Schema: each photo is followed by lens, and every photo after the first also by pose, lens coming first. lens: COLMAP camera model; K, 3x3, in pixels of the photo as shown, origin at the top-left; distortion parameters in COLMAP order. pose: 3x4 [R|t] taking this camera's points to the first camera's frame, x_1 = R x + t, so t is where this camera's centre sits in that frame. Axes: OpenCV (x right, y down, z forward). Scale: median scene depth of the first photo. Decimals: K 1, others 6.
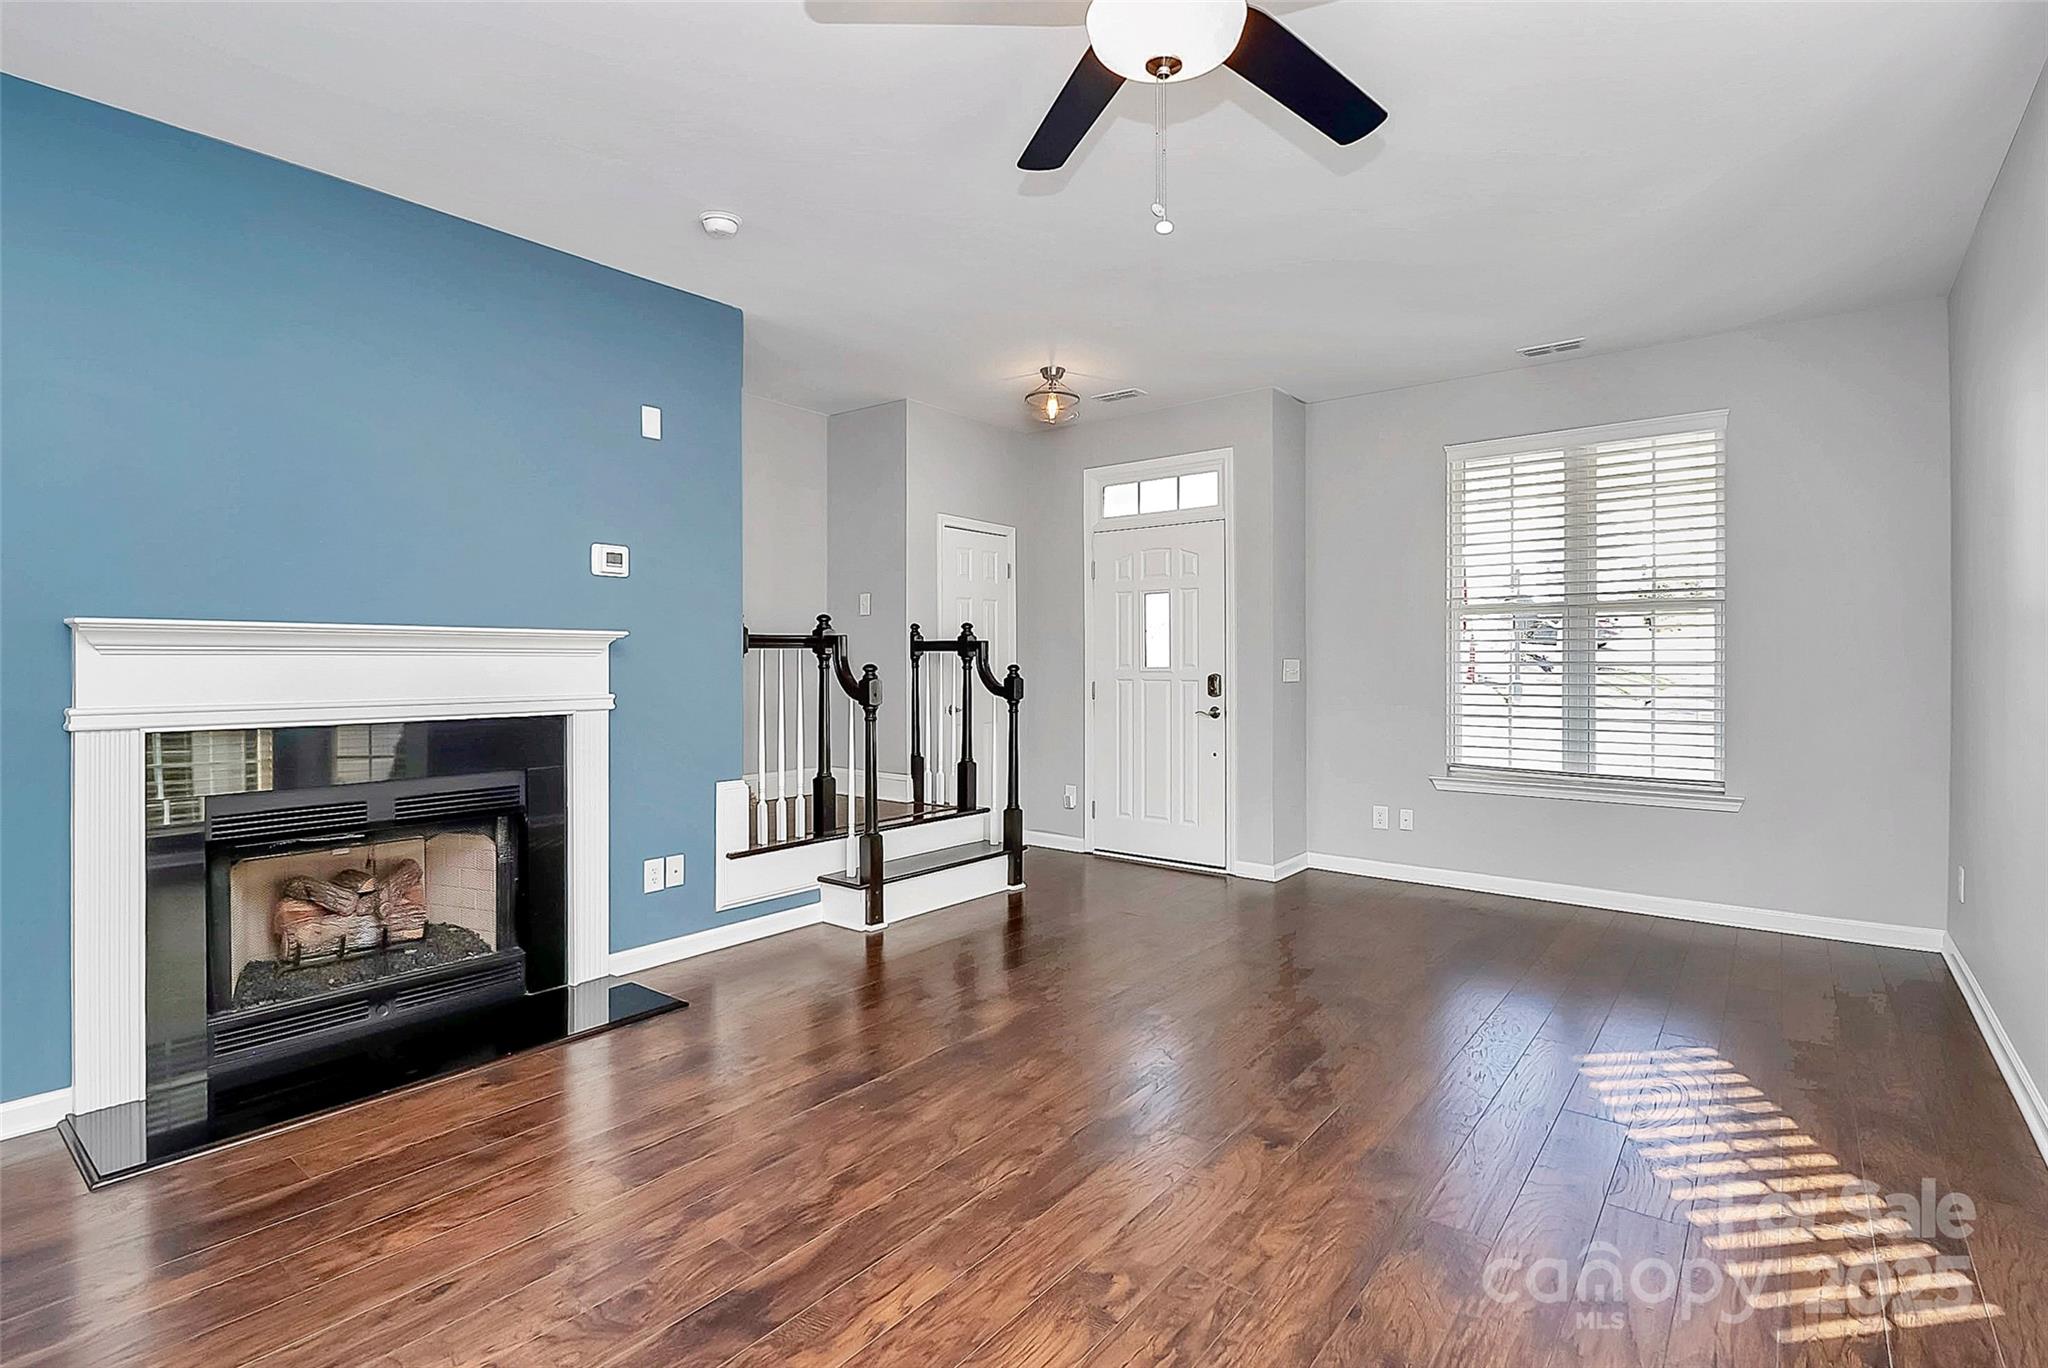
lens RADIAL K [[971.8, 0, 1024.8], [0, 971.8, 658.3], [0, 0, 1]] dist [0.048667, -0.000020]
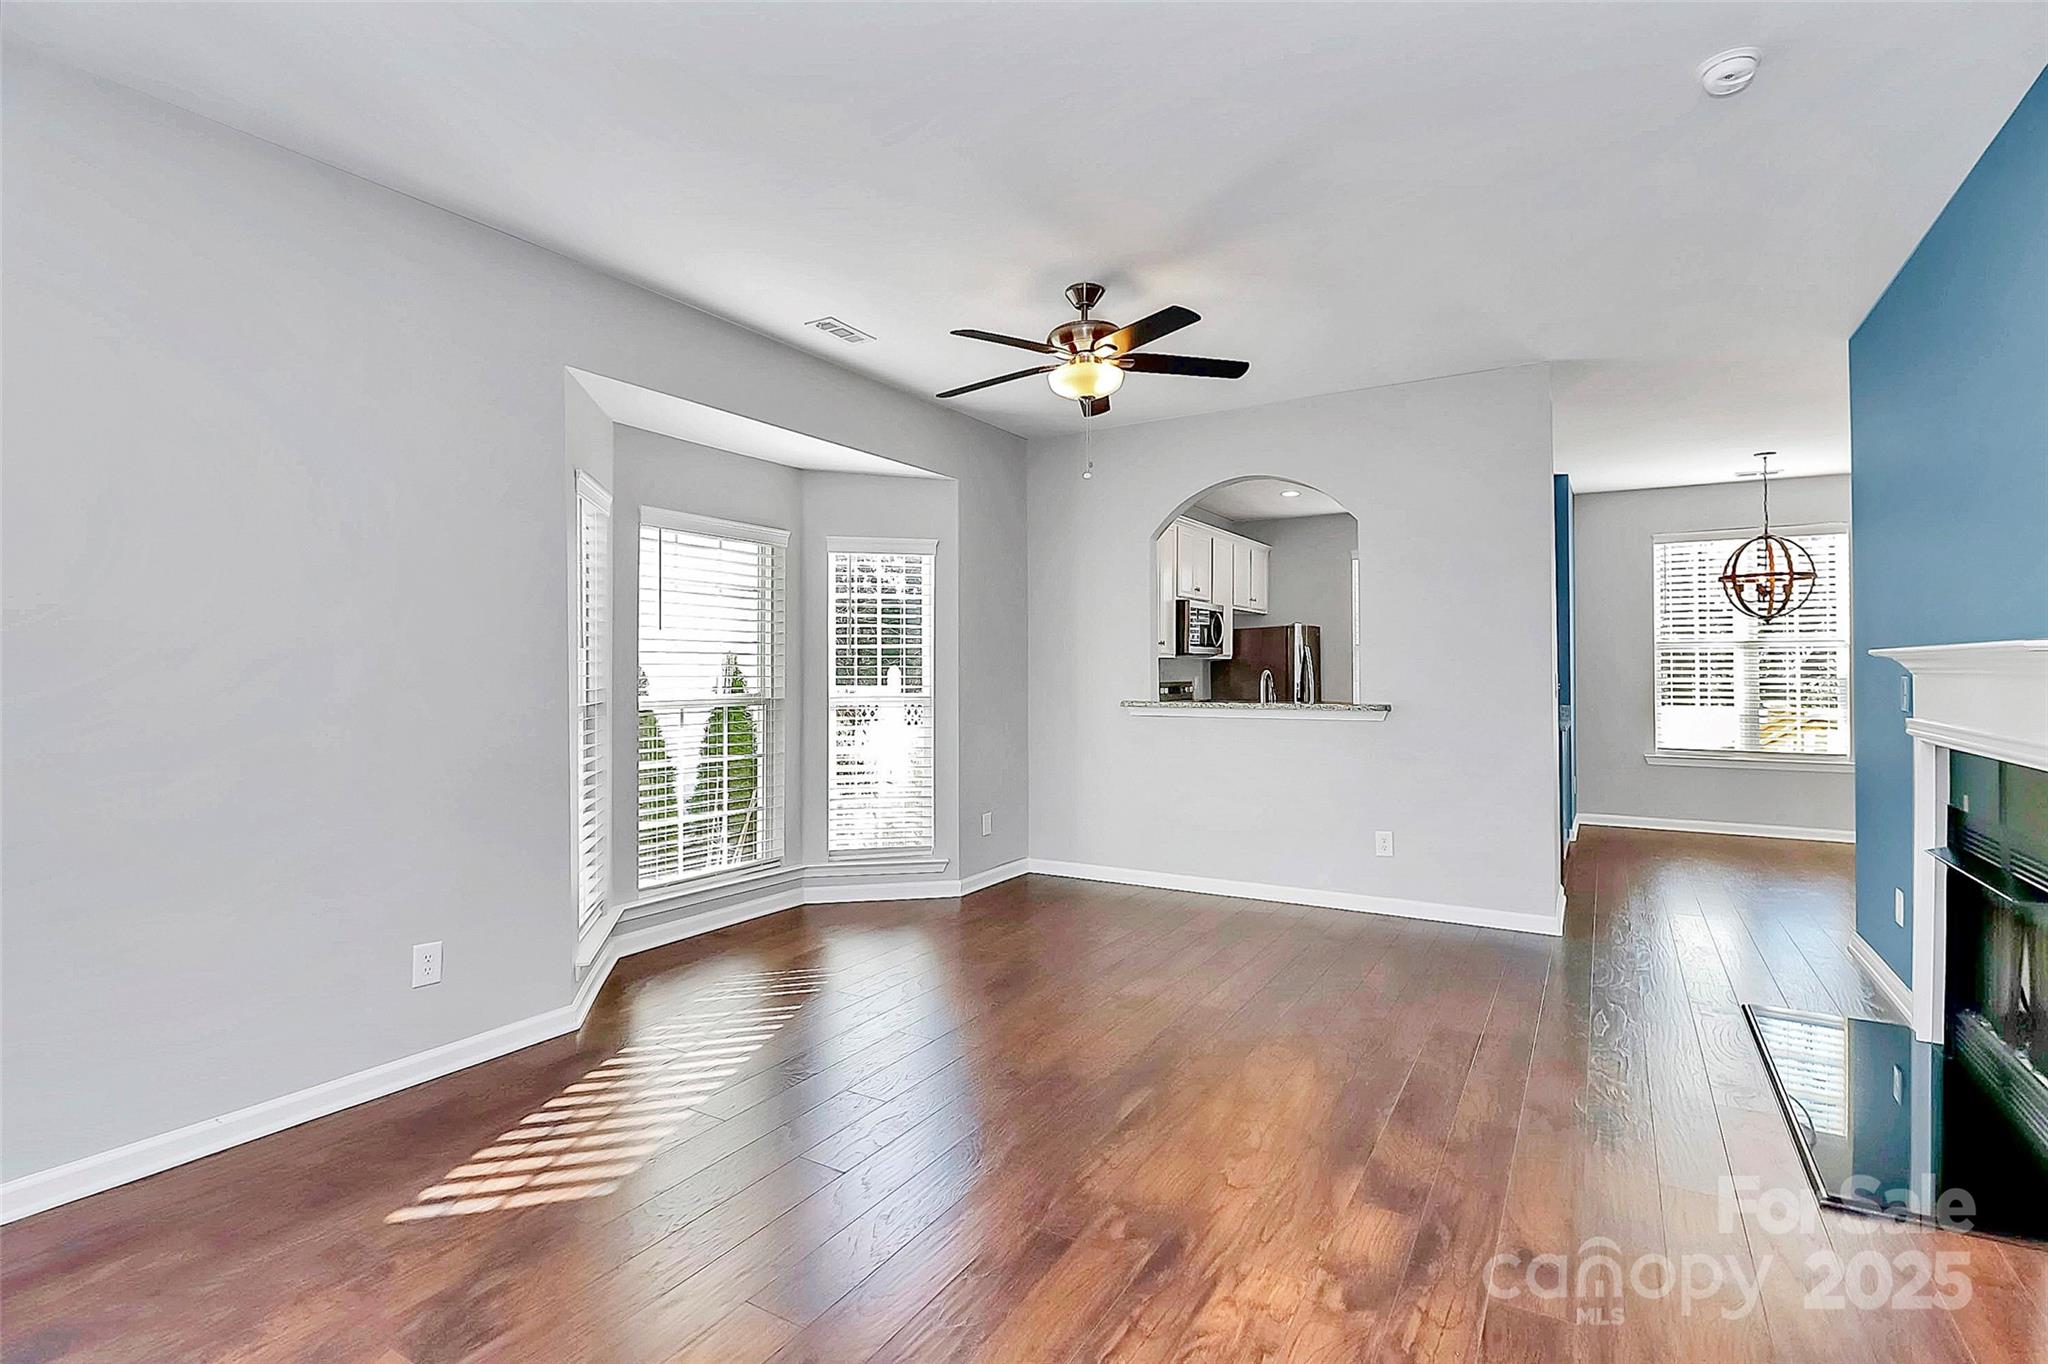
lens RADIAL K [[969.3, 0, 1020.5], [0, 969.3, 672.8], [0, 0, 1]] dist [-0.001768, -0.000286]
pose [[-0.992657, -0.001856, -0.120953, 0.264081], [-0.001838, 0.999998, -0.000254, -0.007380], [0.120953, -0.000030, -0.992658, 1.502947]]
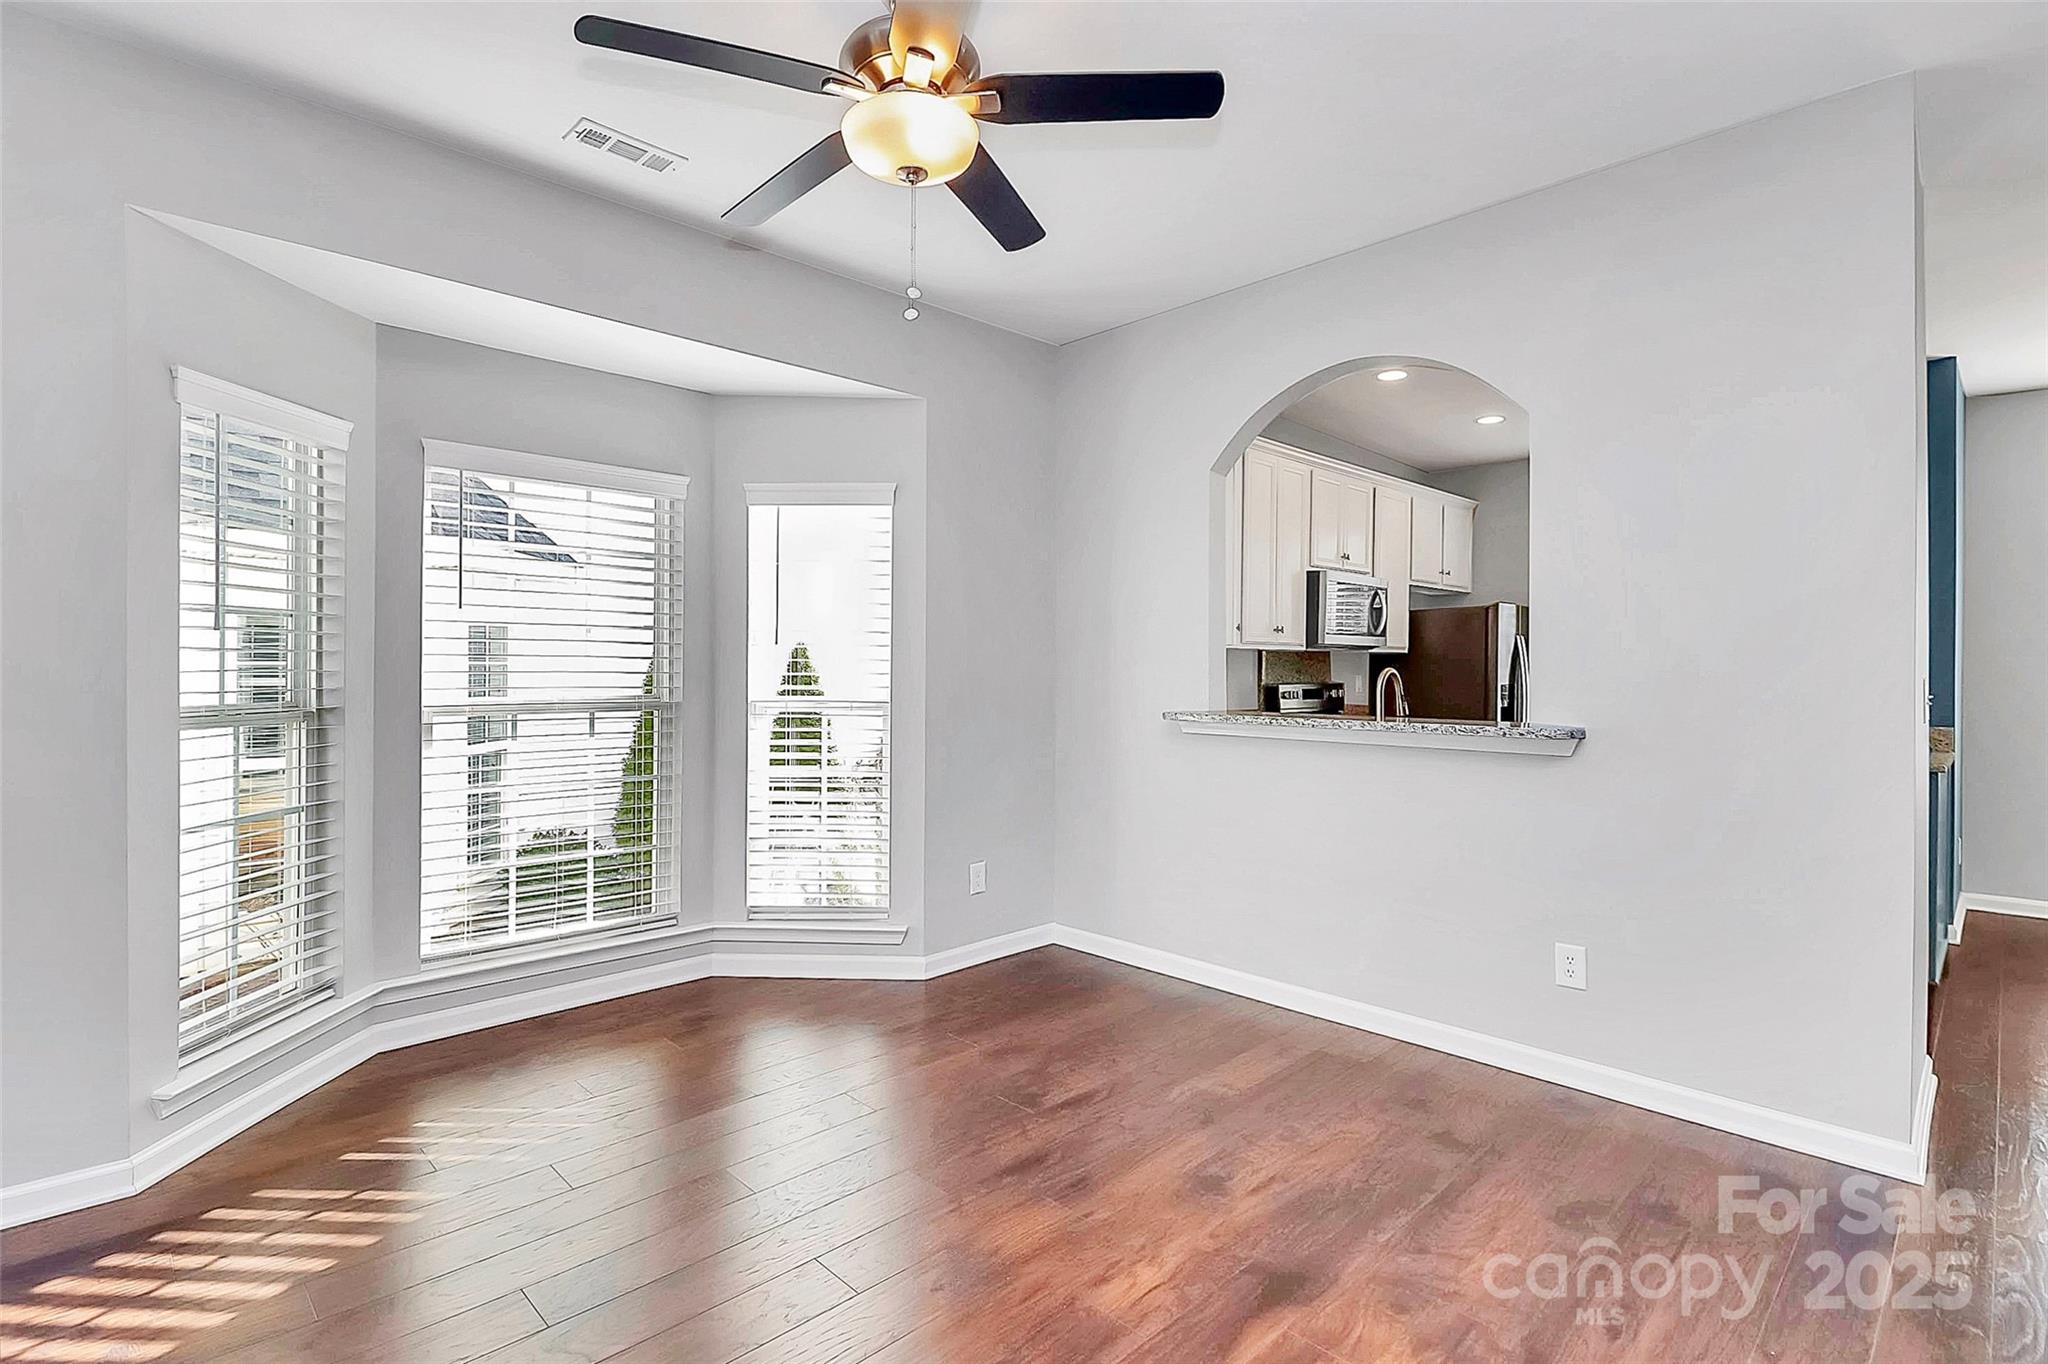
lens RADIAL K [[961.0, 0, 1024.0], [0, 961.0, 682.0], [0, 0, 1]] dist [-0.001905, -0.011516]
pose [[-0.990385, -0.009279, 0.138029, -0.072815], [-0.007444, 0.999877, 0.013809, -0.008293], [-0.138140, 0.012648, -0.990332, 1.048093]]
